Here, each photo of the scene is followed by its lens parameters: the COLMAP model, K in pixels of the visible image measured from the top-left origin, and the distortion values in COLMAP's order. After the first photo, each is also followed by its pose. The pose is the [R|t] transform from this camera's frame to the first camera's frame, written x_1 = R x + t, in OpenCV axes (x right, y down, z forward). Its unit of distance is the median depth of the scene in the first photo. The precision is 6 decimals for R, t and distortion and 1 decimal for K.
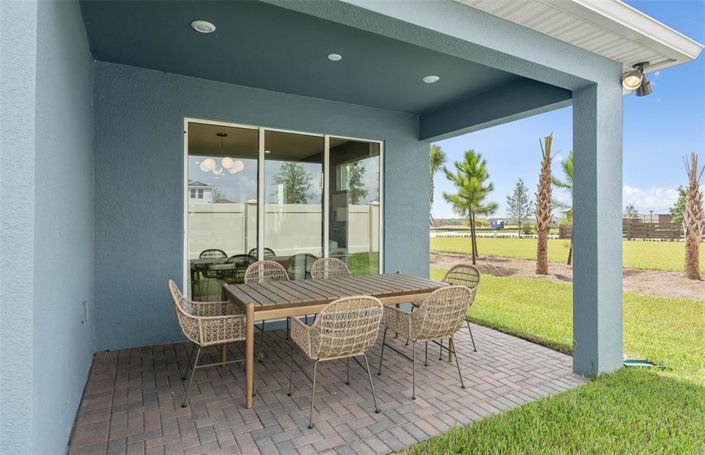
lens RADIAL K [[382.1, 0, 350.0], [0, 382.1, 228.7], [0, 0, 1]] dist [-0.003033, 0.000691]
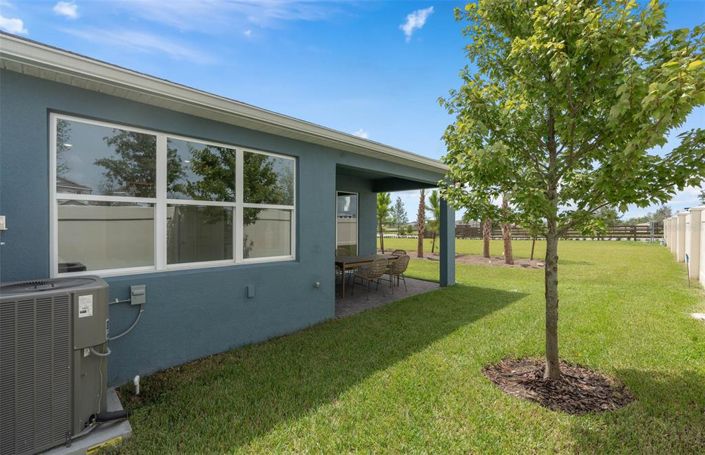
lens RADIAL K [[314.4, 0, 353.8], [0, 314.4, 225.7], [0, 0, 1]] dist [-0.005182, 0.001178]
pose [[0.957188, 0.010132, 0.289291, -0.237965], [-0.006419, 0.999884, -0.013782, -0.012205], [-0.289397, 0.011335, 0.957142, -0.353521]]
